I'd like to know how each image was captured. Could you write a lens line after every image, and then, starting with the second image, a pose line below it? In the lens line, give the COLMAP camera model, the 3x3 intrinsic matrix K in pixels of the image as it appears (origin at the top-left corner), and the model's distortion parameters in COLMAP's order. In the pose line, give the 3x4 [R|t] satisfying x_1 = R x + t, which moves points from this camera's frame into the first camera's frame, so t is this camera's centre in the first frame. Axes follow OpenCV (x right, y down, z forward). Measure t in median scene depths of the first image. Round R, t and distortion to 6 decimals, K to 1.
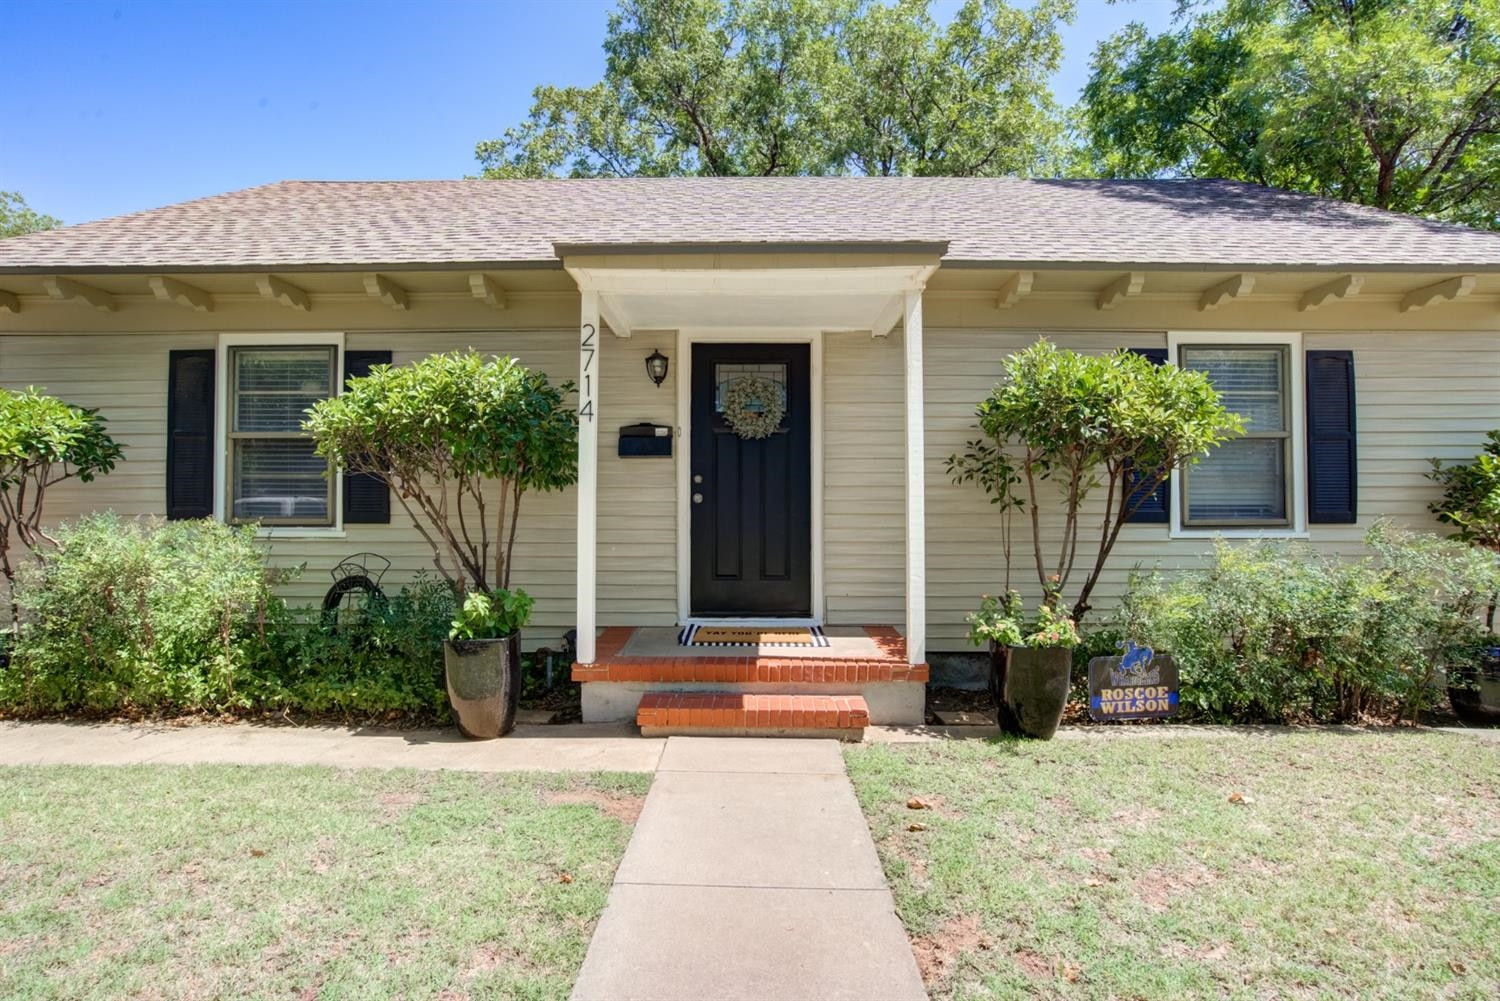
lens RADIAL K [[724.4, 0, 726.9], [0, 724.4, 508.9], [0, 0, 1]] dist [-0.026442, 0.001172]
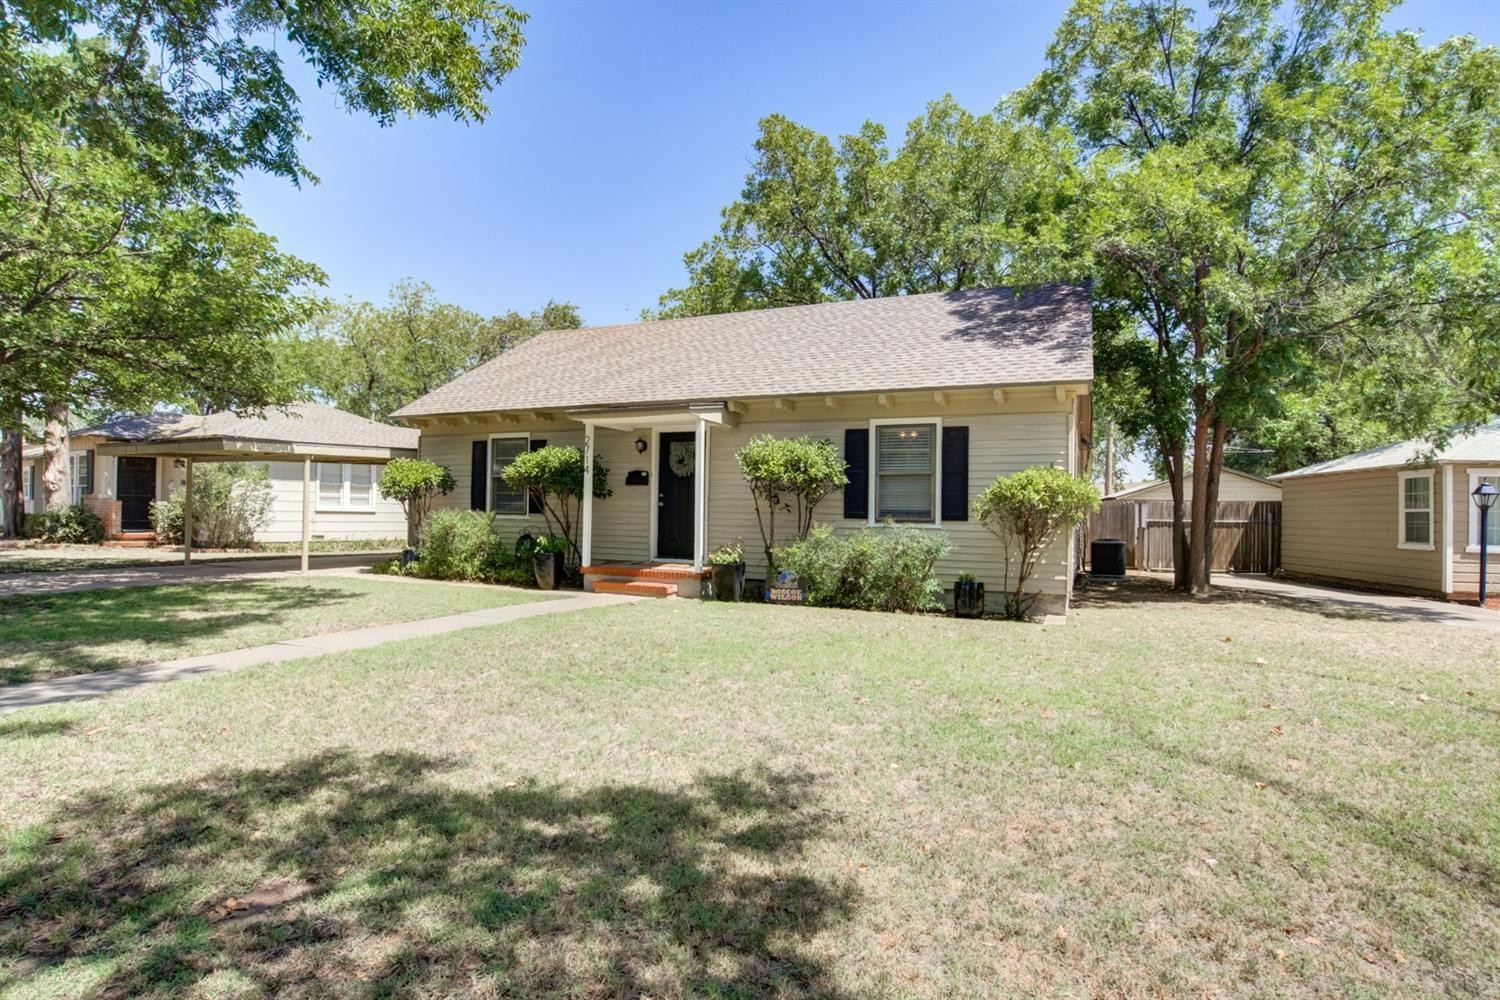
lens RADIAL K [[759.9, 0, 729.6], [0, 759.9, 506.5], [0, 0, 1]] dist [-0.031086, -0.000410]
pose [[0.908950, 0.010669, -0.416769, 1.161231], [-0.015318, 0.999852, -0.007812, 0.007527], [0.416624, 0.013485, 0.908979, -1.042916]]
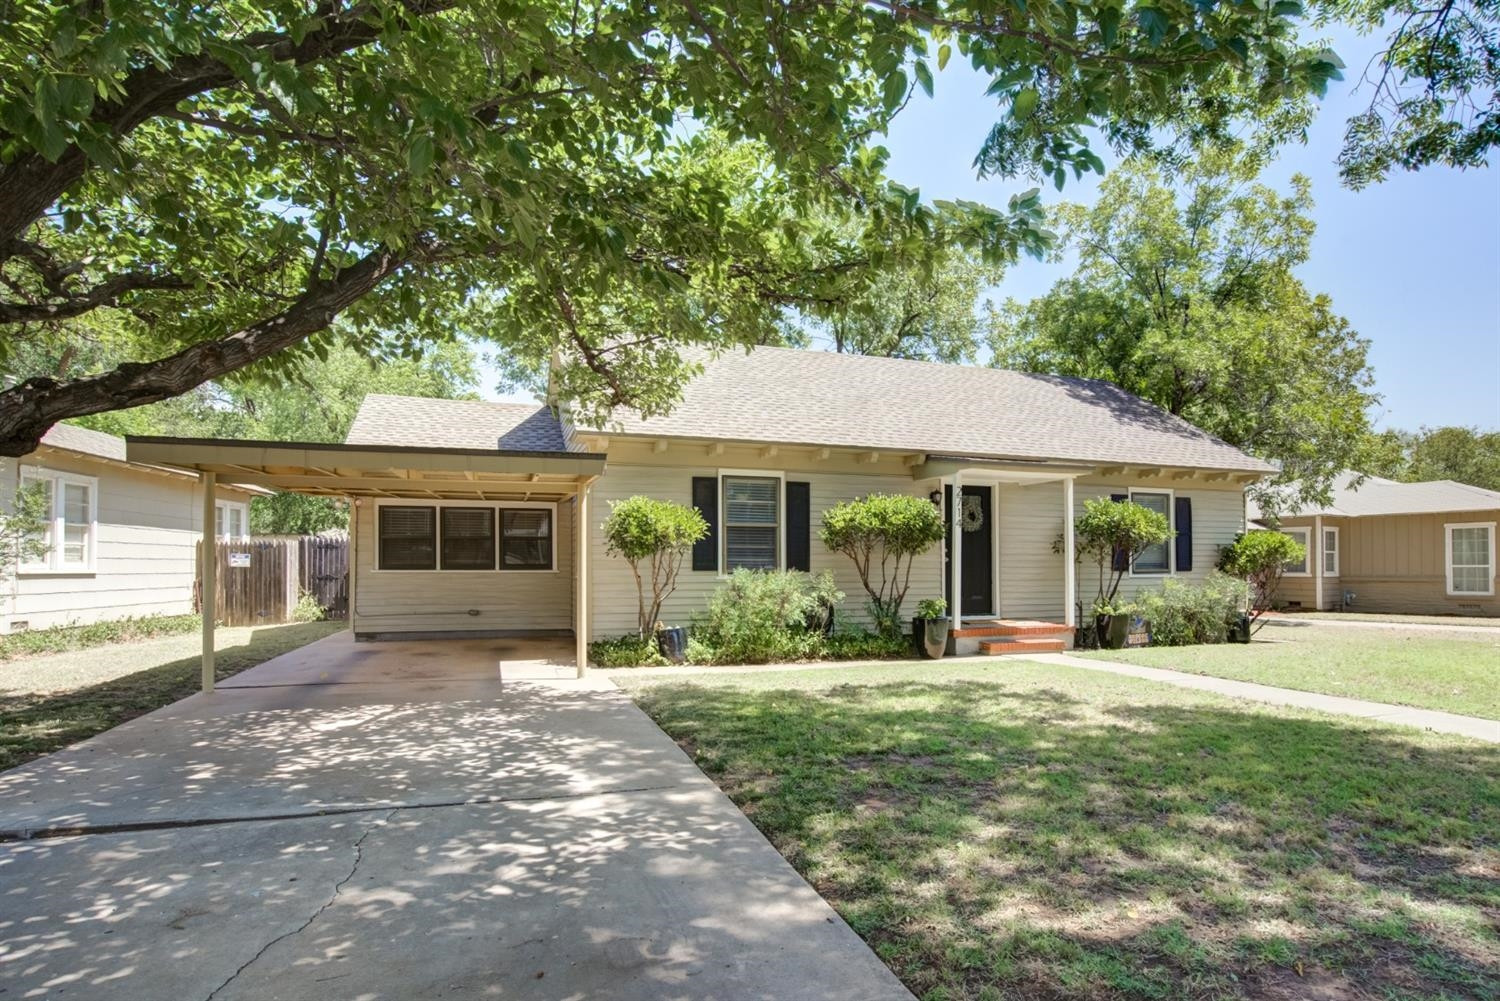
lens RADIAL K [[792.1, 0, 751.0], [0, 792.1, 562.4], [0, 0, 1]] dist [-0.037559, -0.000080]
pose [[0.945914, 0.002112, 0.324410, -1.374567], [-0.001283, 0.999995, -0.002769, 0.000091], [-0.324414, 0.002203, 0.945913, -1.007974]]
